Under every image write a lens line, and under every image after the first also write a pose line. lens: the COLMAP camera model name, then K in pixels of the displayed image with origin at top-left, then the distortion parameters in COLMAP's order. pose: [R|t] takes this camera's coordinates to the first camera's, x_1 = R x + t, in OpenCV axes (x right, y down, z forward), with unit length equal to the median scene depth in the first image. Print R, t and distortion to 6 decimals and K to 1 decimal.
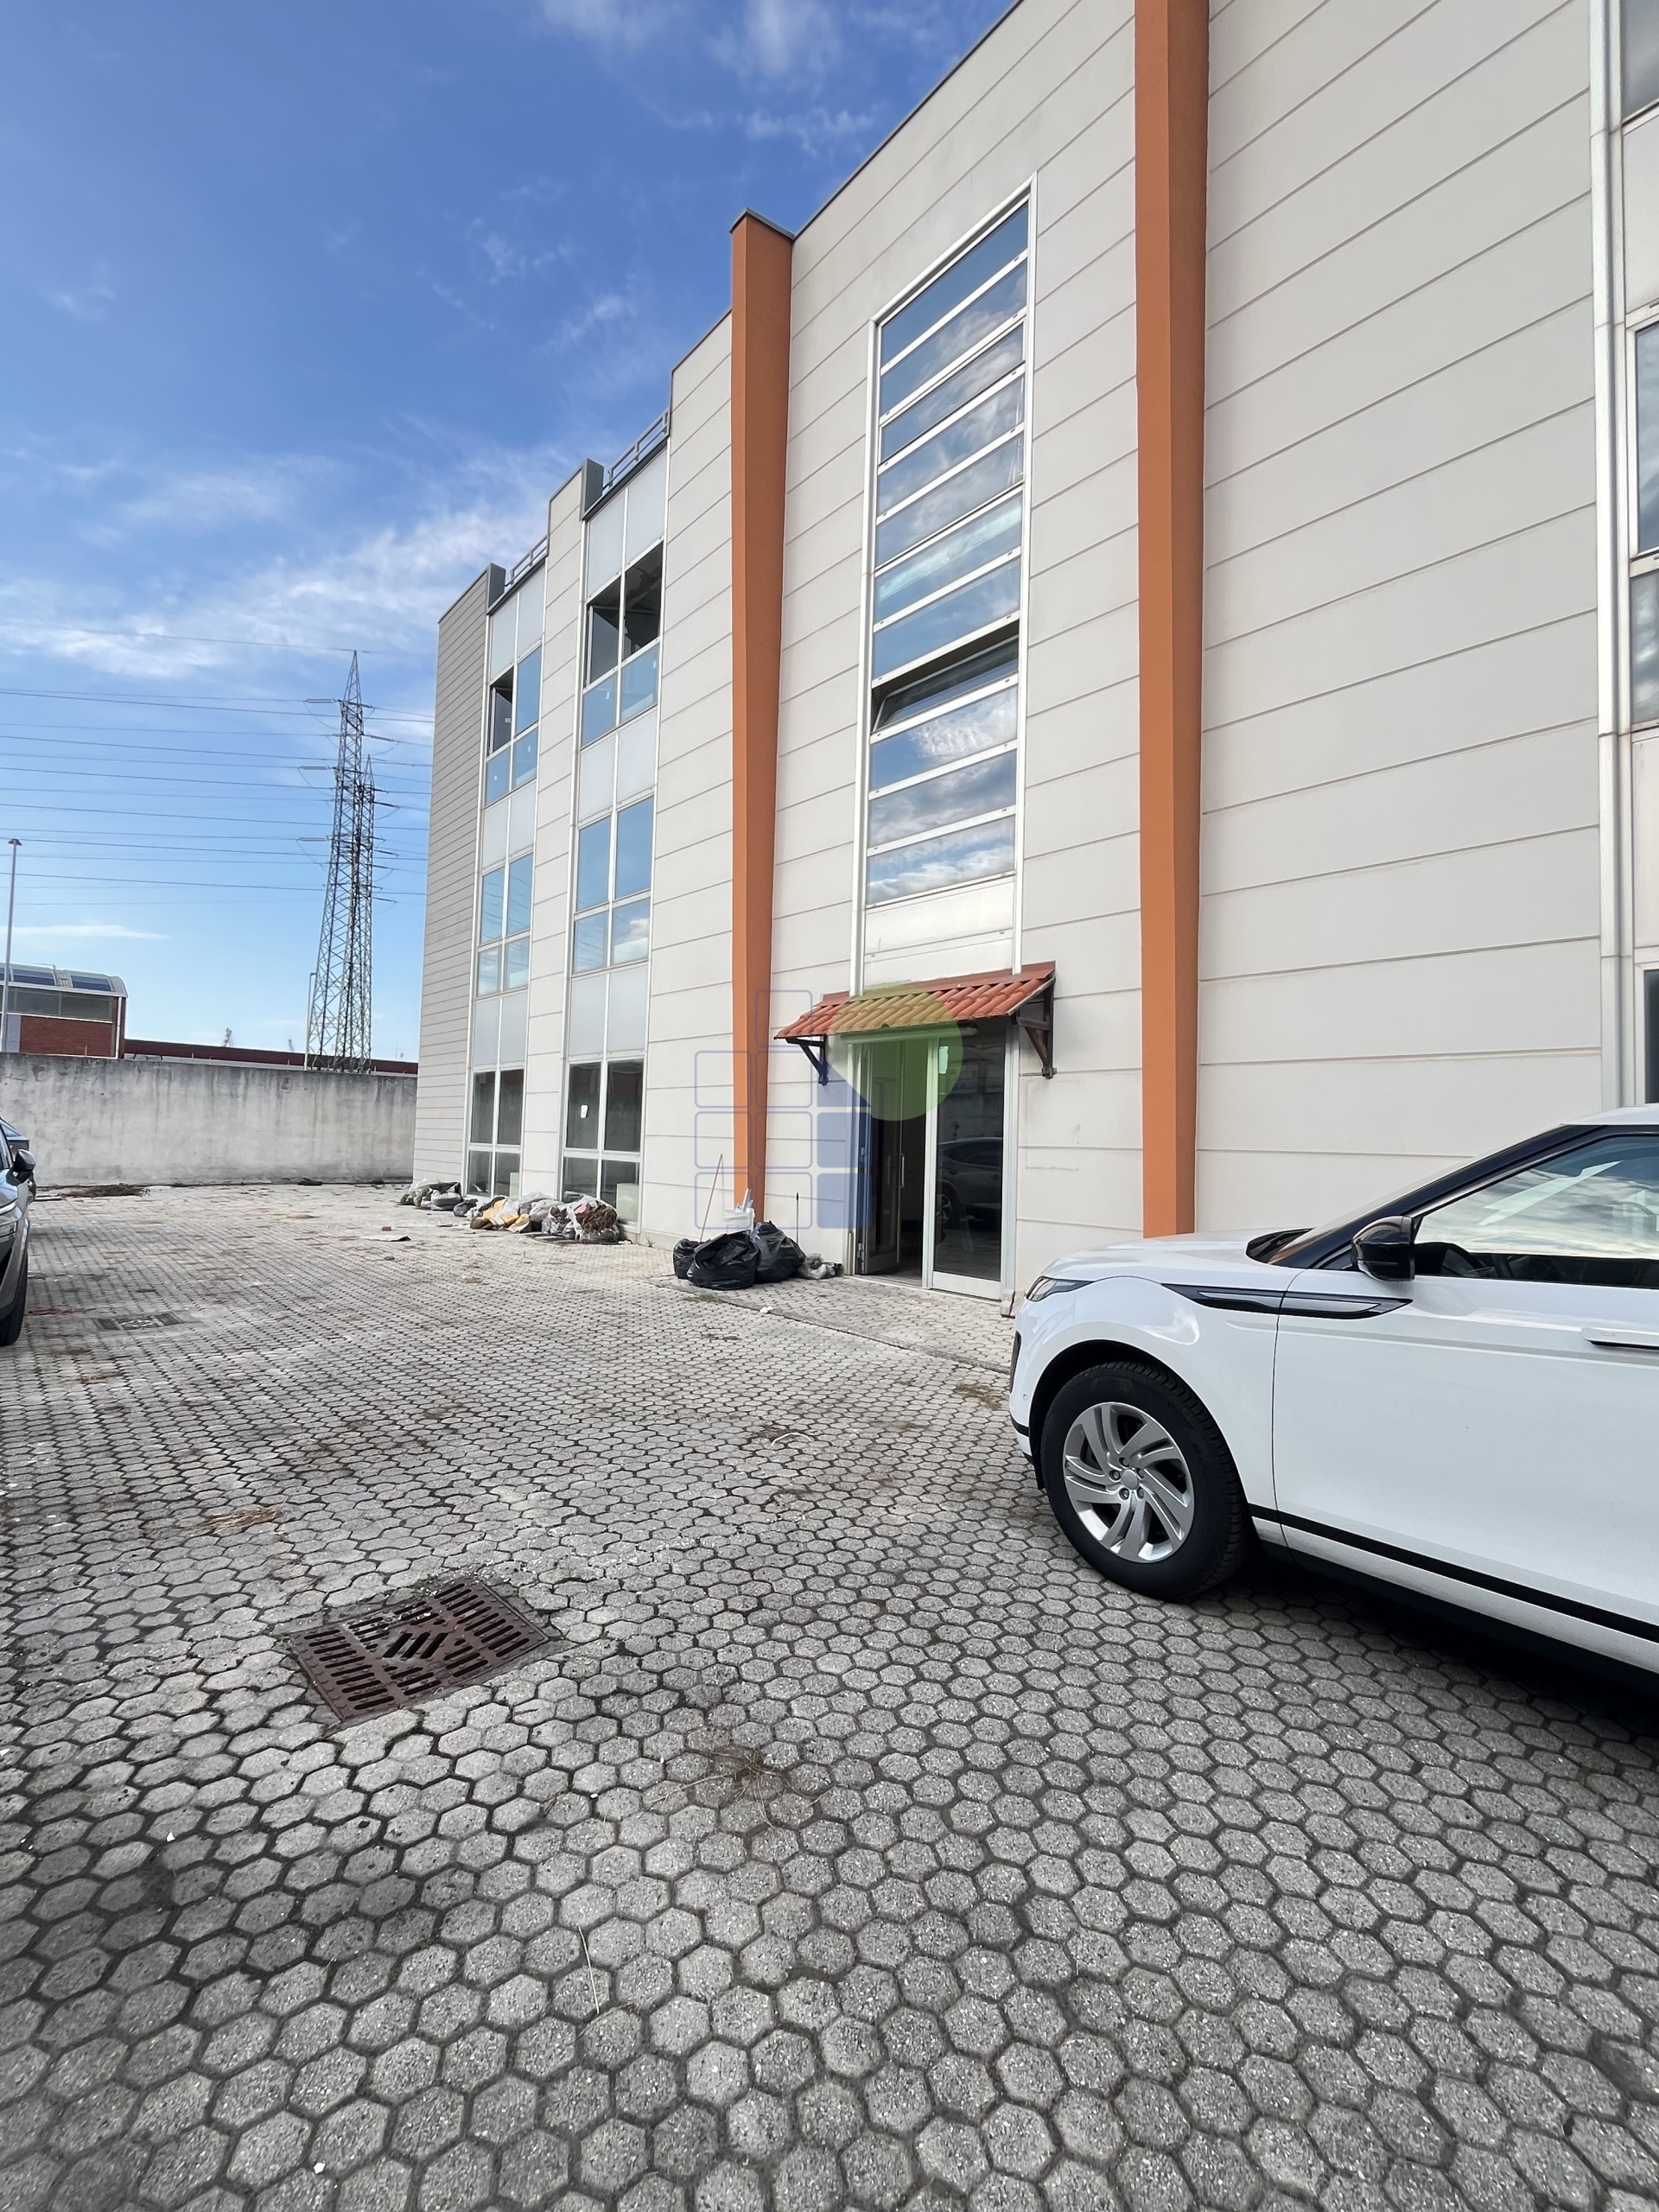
lens RADIAL K [[925.6, 0, 829.5], [0, 925.6, 1106.0], [0, 0, 1]] dist [0.020091, 0.000048]
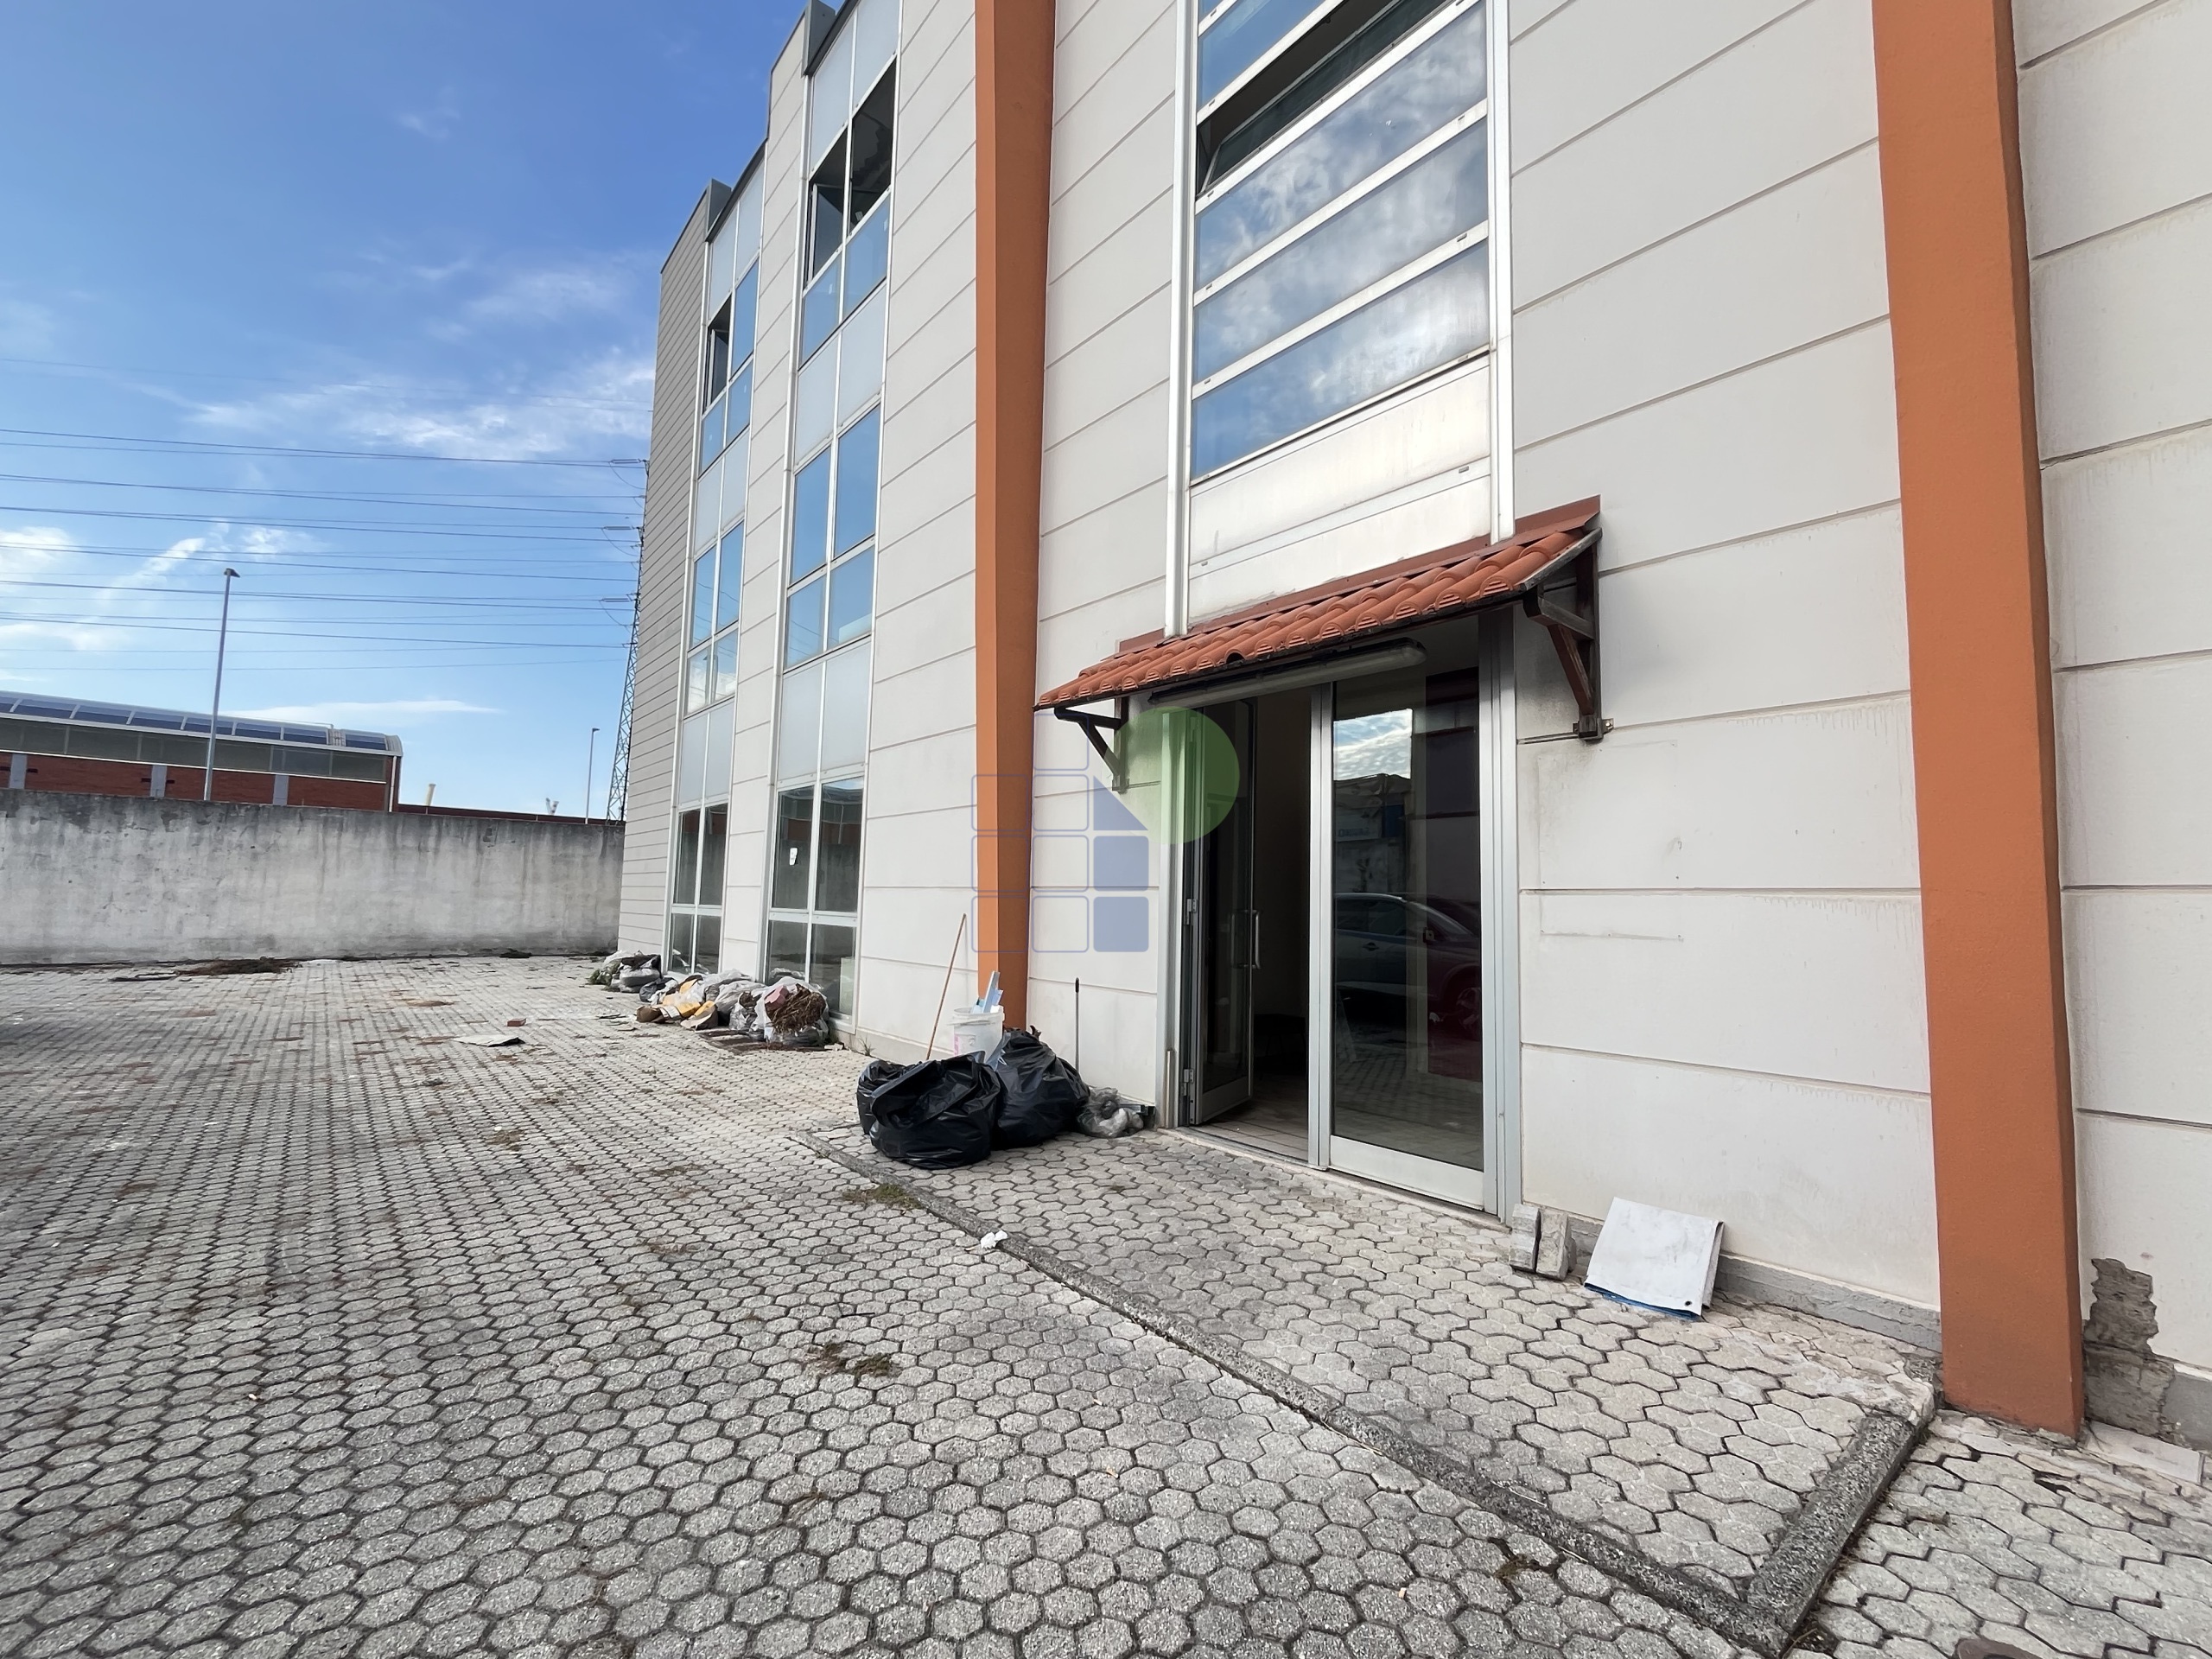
lens RADIAL K [[925.6, 0, 1099.3], [0, 925.6, 844.7], [0, 0, 1]] dist [0.020091, 0.000048]
pose [[0.998557, -0.009571, -0.052842, 0.008102], [0.008099, 0.999575, -0.028016, 0.020335], [0.053087, 0.027548, 0.998210, 0.323592]]
